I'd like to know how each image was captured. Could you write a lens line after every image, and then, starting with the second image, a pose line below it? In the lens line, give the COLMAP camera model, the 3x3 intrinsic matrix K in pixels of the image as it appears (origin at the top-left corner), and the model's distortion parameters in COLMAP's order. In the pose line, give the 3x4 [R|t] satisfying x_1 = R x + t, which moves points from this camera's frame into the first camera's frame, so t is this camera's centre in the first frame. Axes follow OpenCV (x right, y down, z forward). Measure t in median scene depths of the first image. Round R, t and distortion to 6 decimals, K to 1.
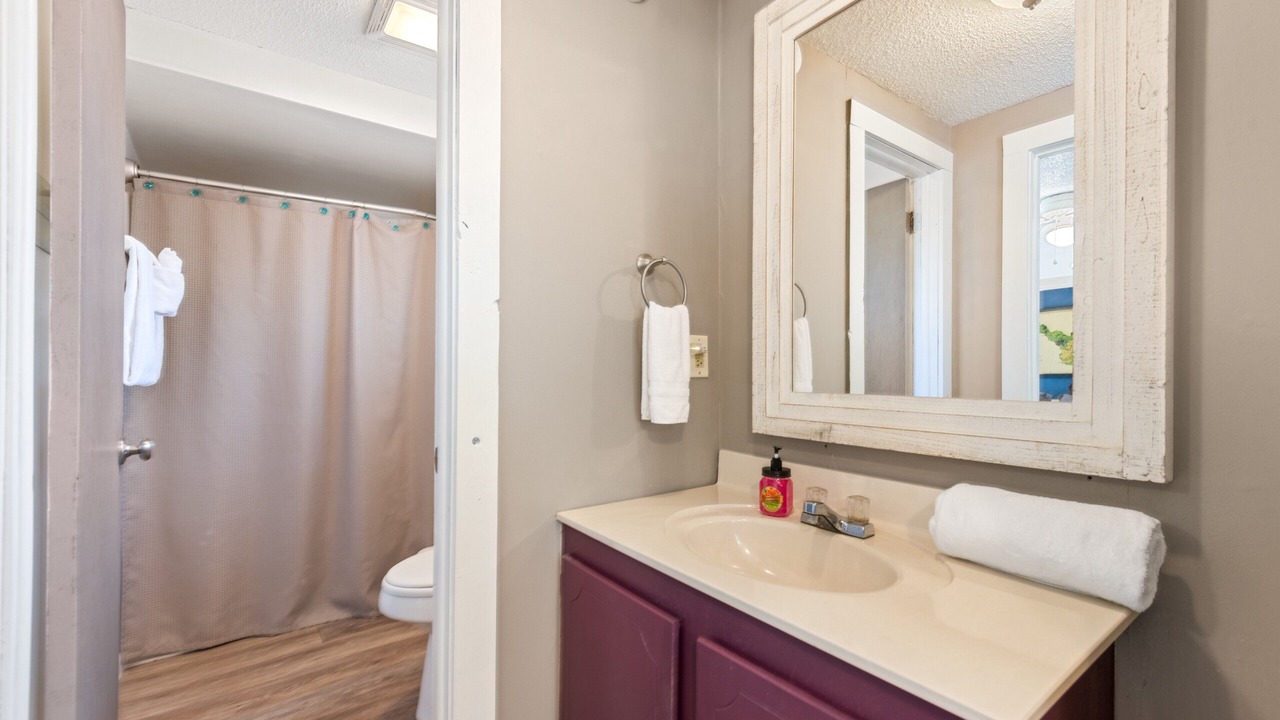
lens RADIAL K [[614.0, 0, 640.0], [0, 614.0, 360.0], [0, 0, 1]] dist [0.001760, -0.015406]
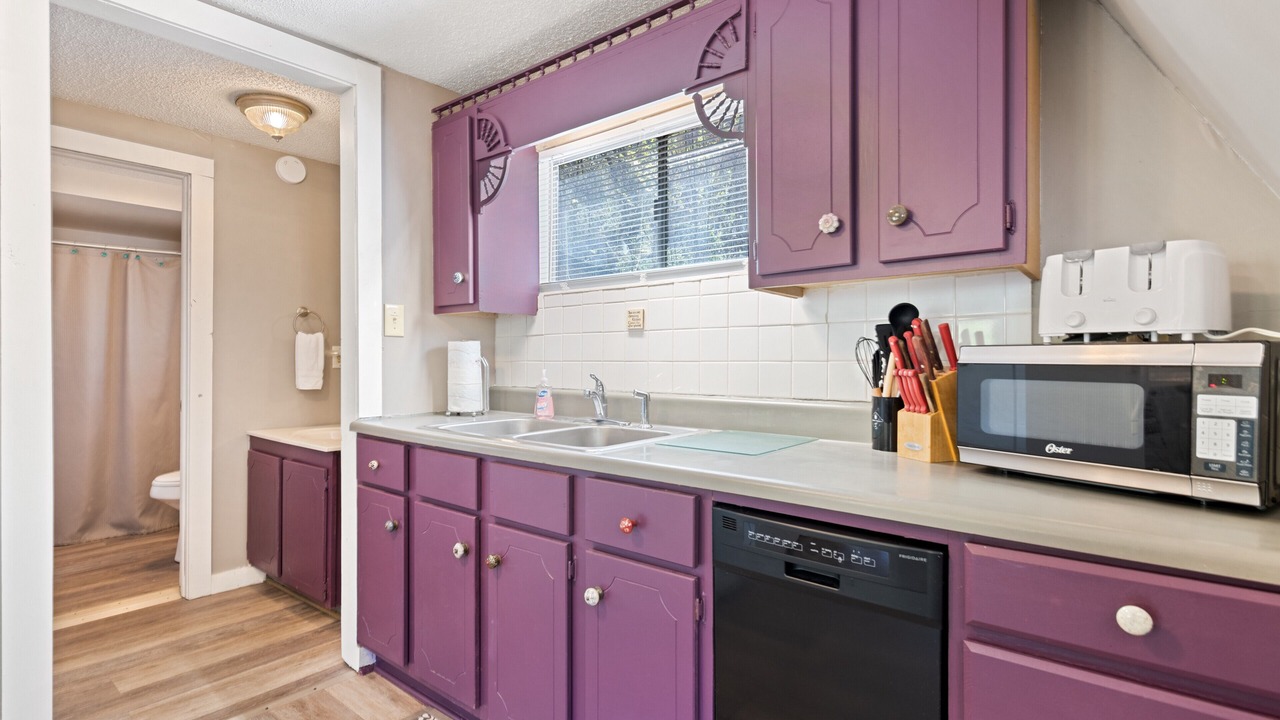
lens RADIAL K [[614.0, 0, 640.0], [0, 614.0, 360.0], [0, 0, 1]] dist [0.001760, -0.015406]
pose [[0.960359, 0.002204, 0.278757, 0.345560], [-0.005487, 0.999924, 0.010998, -0.016979], [-0.278711, -0.012092, 0.960299, -0.847346]]
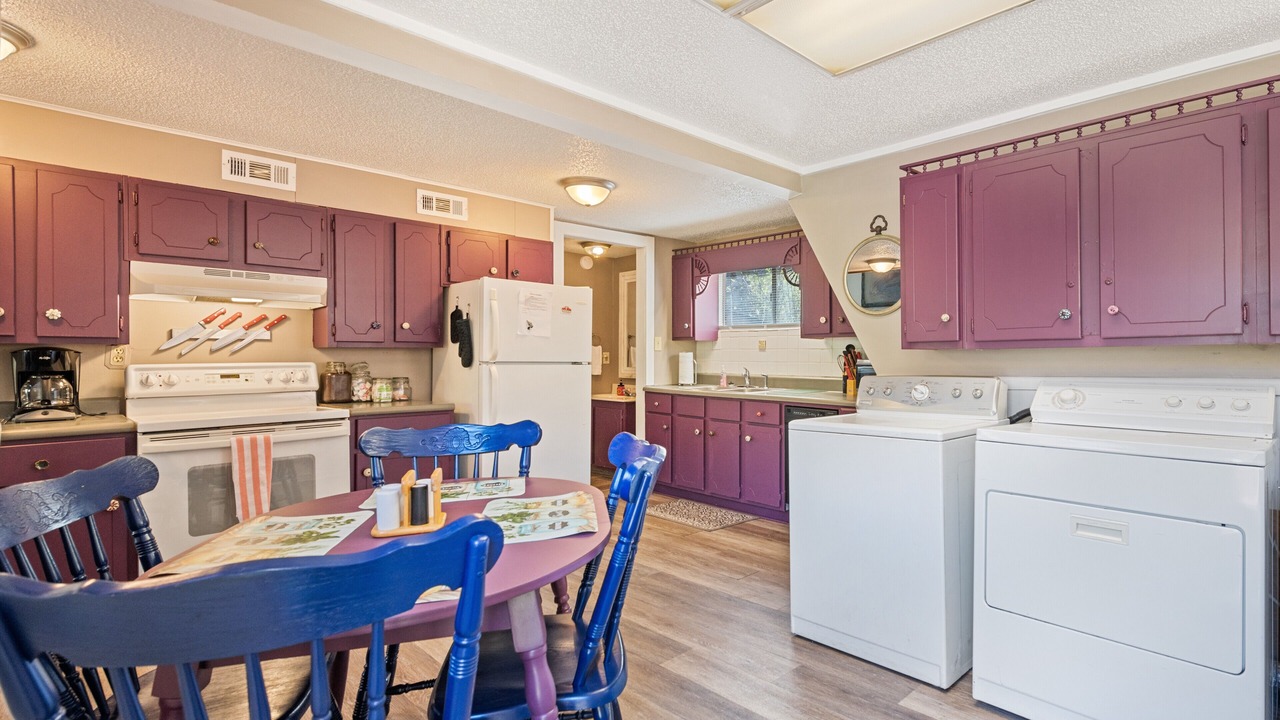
lens RADIAL K [[611.4, 0, 742.0], [0, 611.4, 350.2], [0, 0, 1]] dist [-0.002225, -0.001391]
pose [[0.971484, 0.004561, 0.237060, 0.016604], [-0.005985, 0.999968, 0.005288, -0.057590], [-0.237029, -0.006556, 0.971481, -2.033569]]
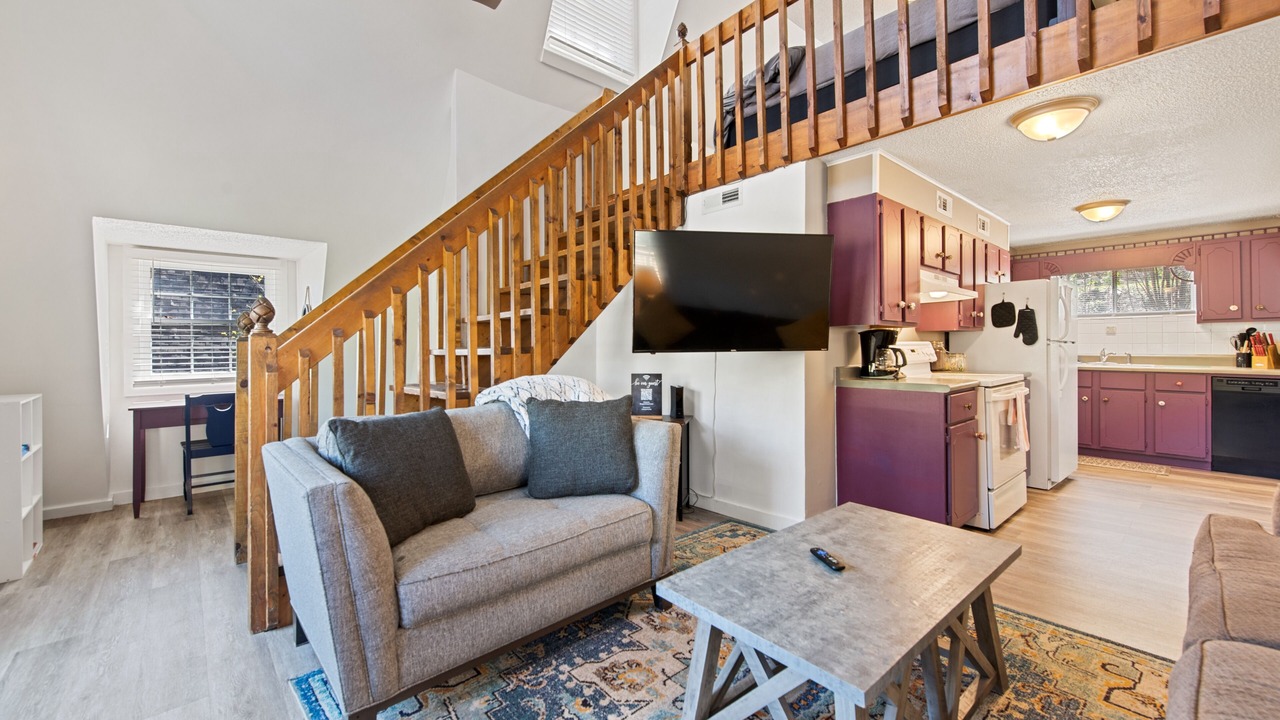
lens RADIAL K [[507.4, 0, 639.0], [0, 507.4, 339.5], [0, 0, 1]] dist [0.000151, 0.000072]
pose [[0.993349, 0.000980, 0.115135, -1.688295], [-0.000957, 1.000000, -0.000256, -0.021216], [-0.115135, 0.000145, 0.993350, -1.932215]]
